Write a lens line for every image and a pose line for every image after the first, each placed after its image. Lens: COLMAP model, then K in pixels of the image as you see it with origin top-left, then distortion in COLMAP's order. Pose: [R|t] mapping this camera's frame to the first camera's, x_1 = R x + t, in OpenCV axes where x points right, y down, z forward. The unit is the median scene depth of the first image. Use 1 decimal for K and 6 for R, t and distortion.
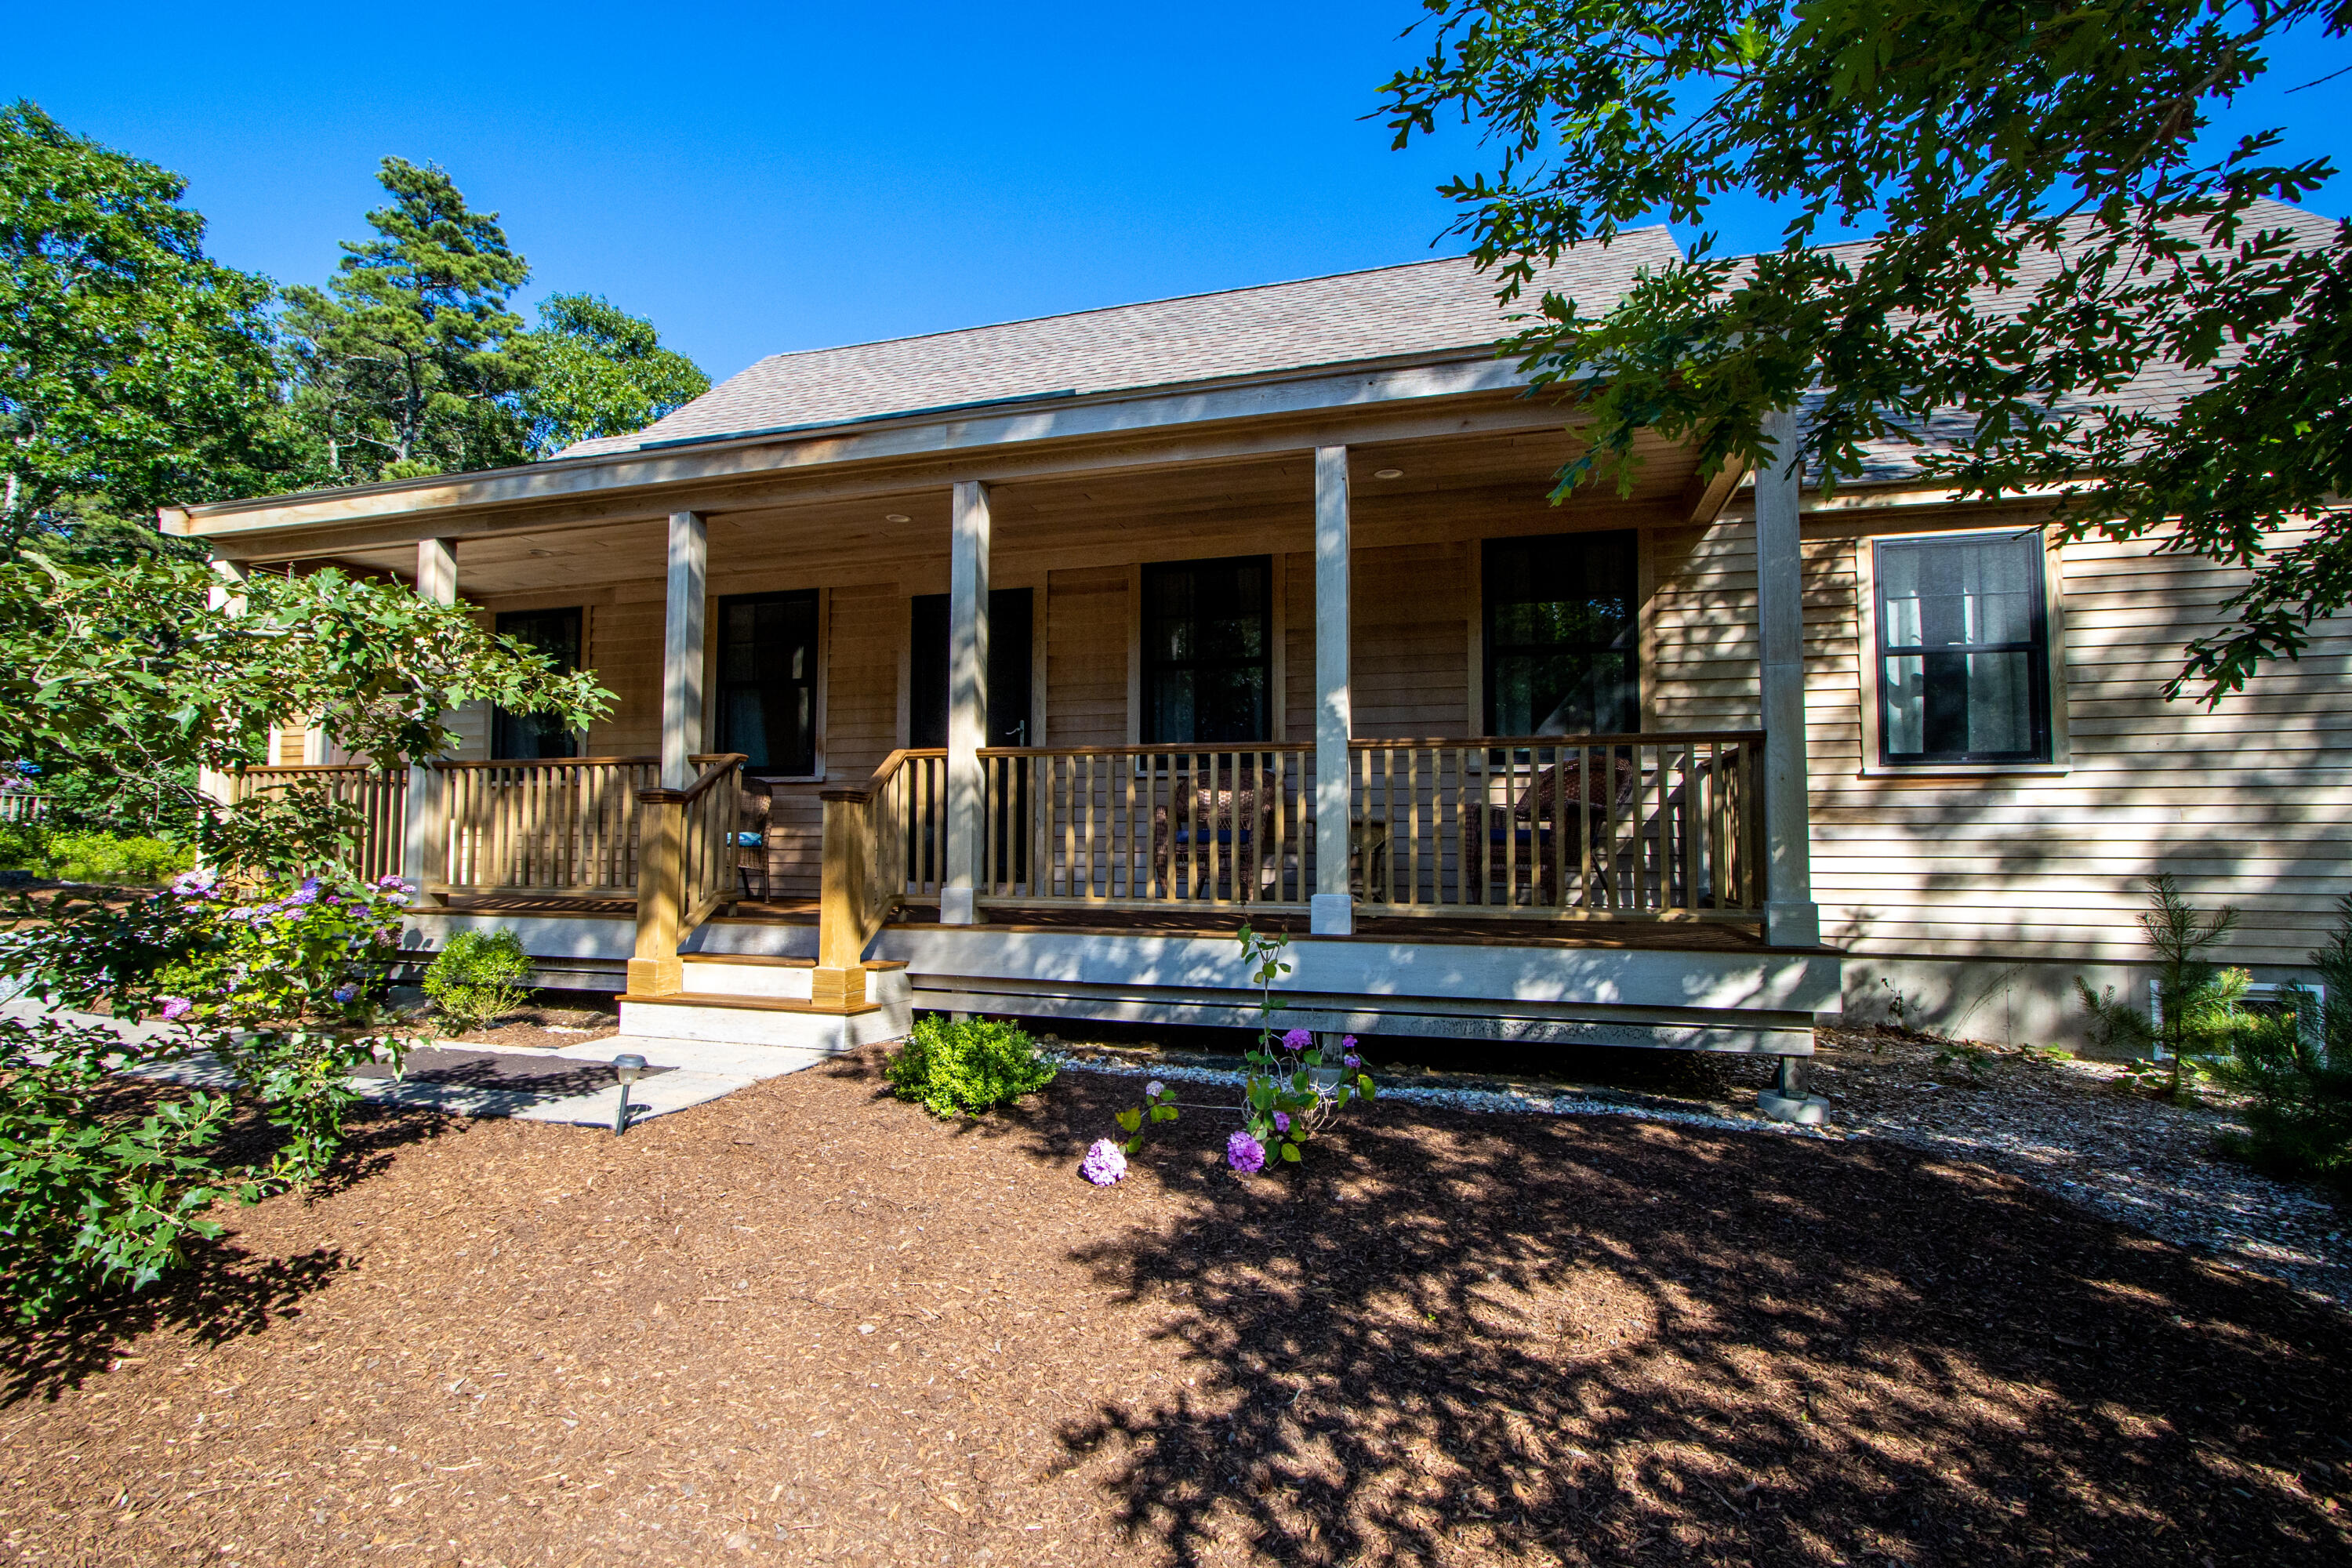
lens RADIAL K [[1110.9, 0, 1171.9], [0, 1110.9, 764.7], [0, 0, 1]] dist [0.002275, 0.000044]
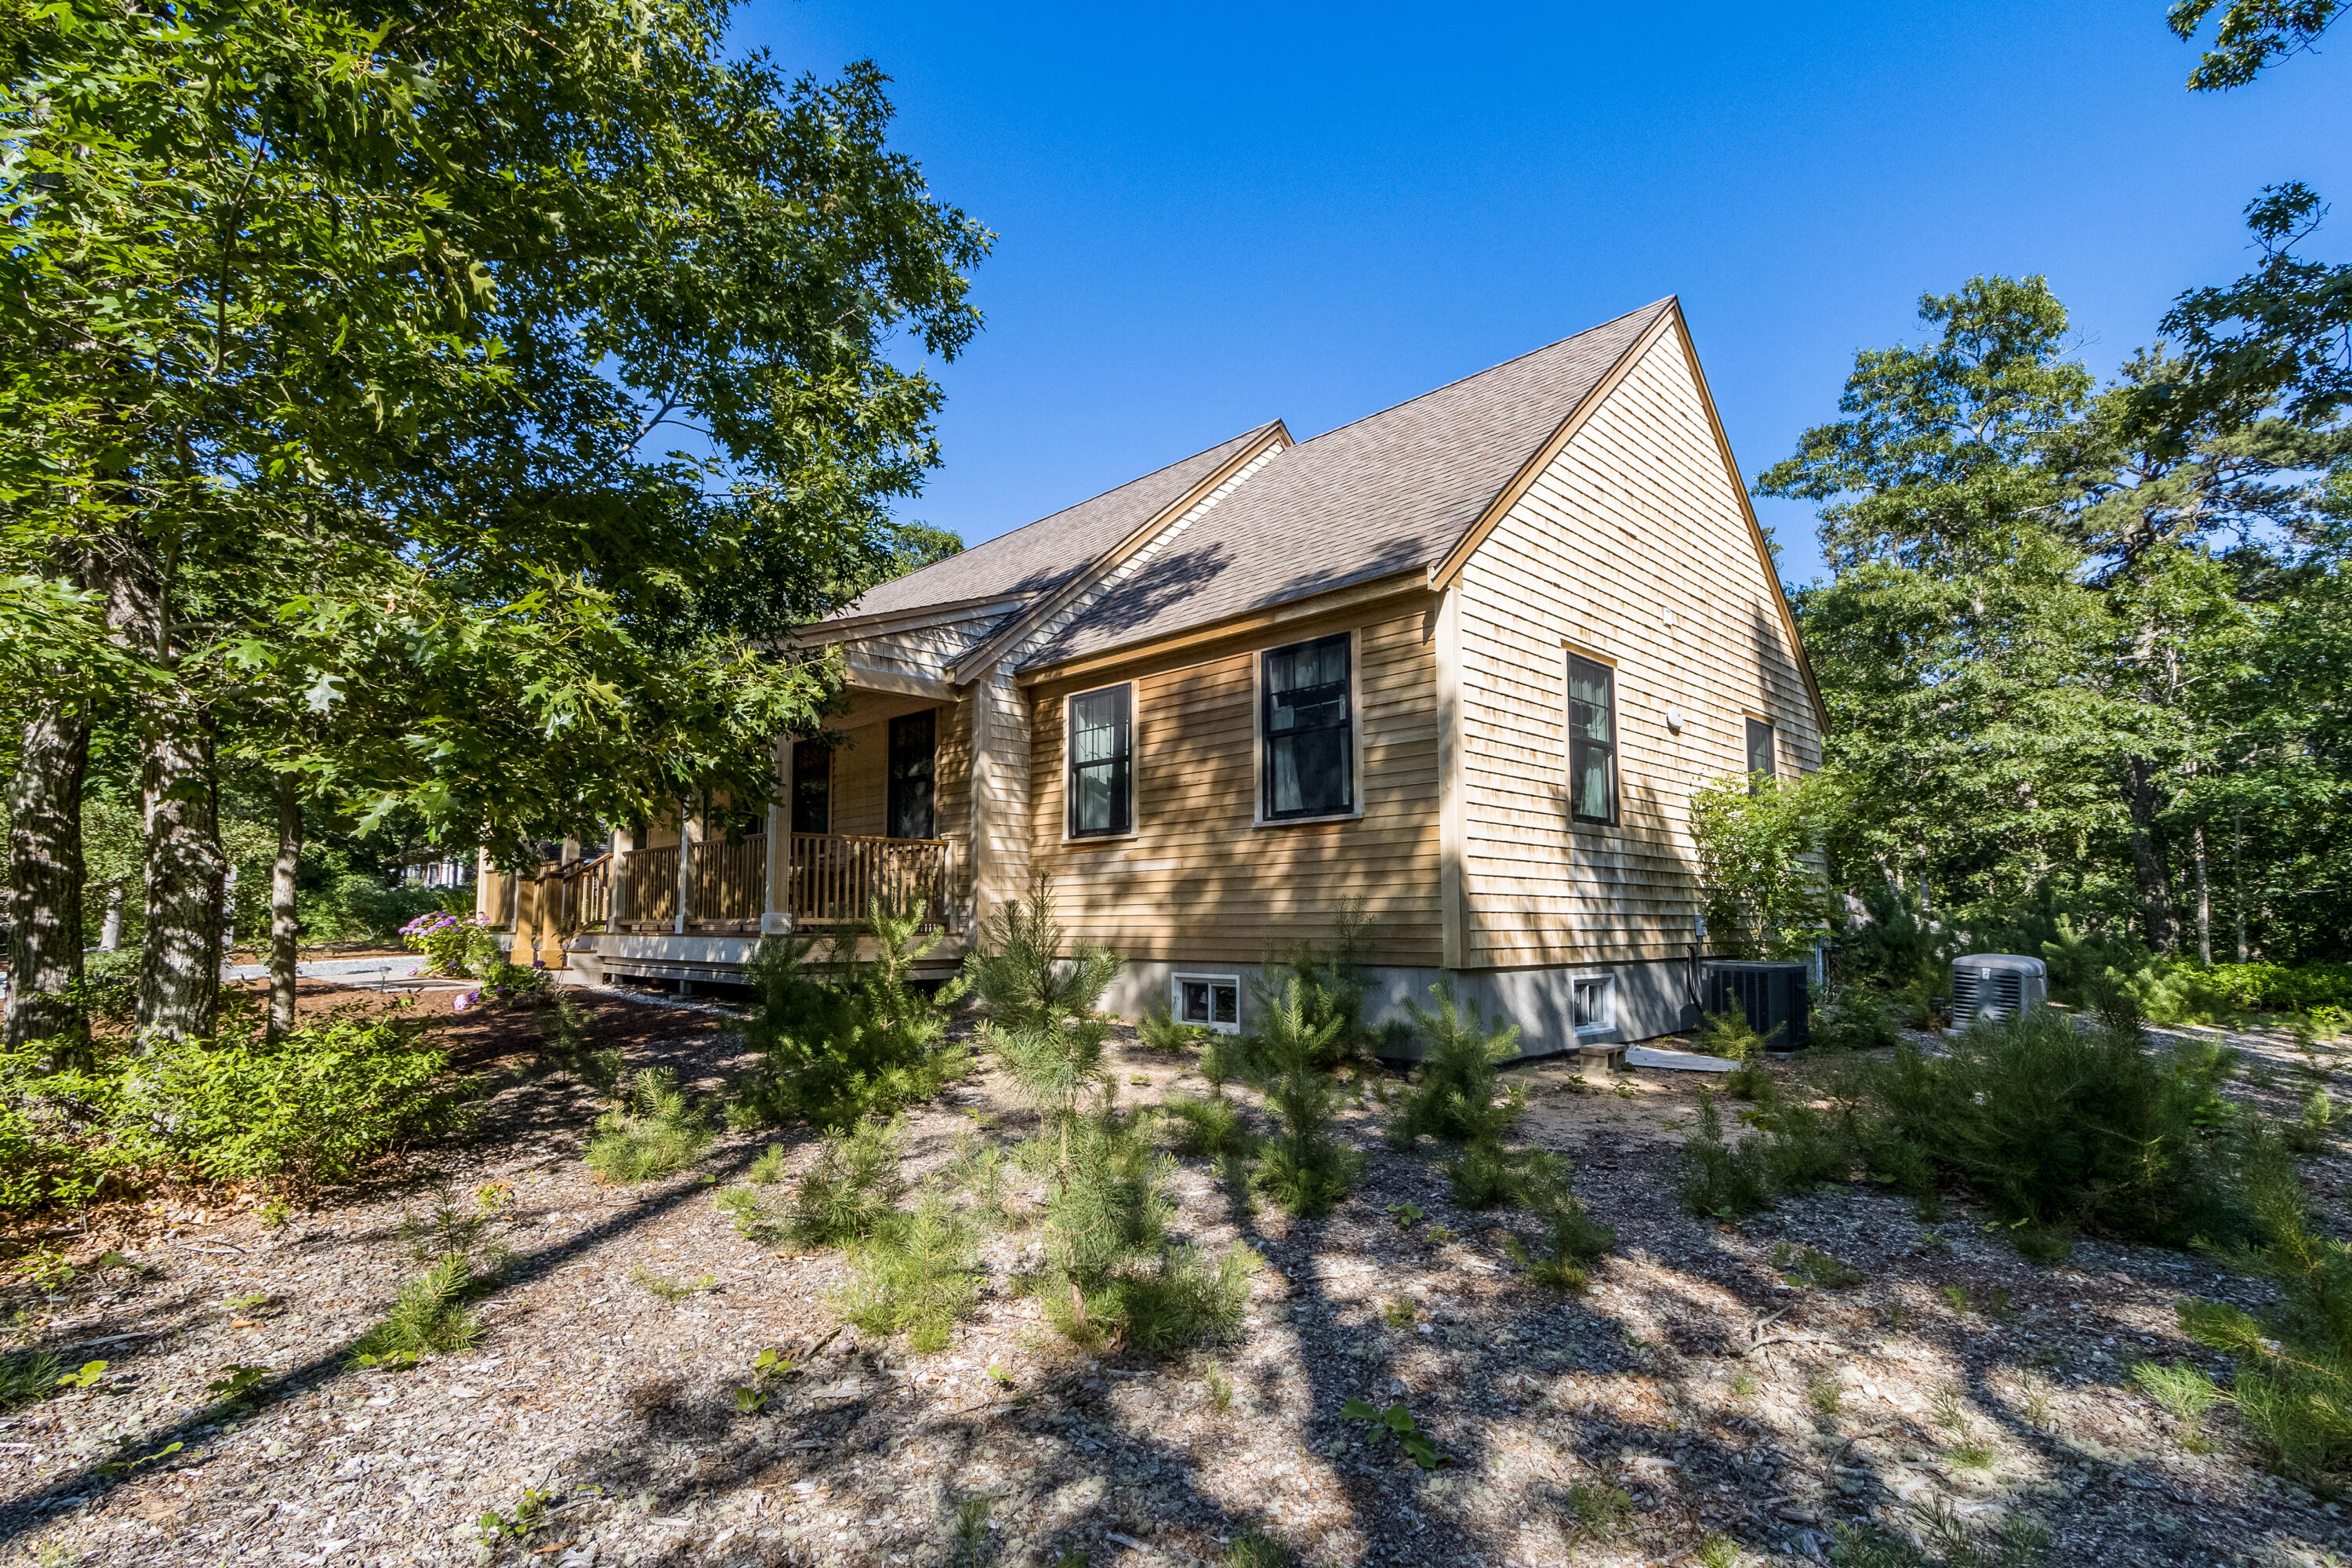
lens RADIAL K [[1110.9, 0, 1171.9], [0, 1110.9, 764.7], [0, 0, 1]] dist [0.002275, 0.000044]
pose [[0.888498, -0.079933, -0.451864, 1.571347], [0.044203, 0.995041, -0.089104, 0.052779], [0.456746, 0.059195, 0.887626, -0.393047]]
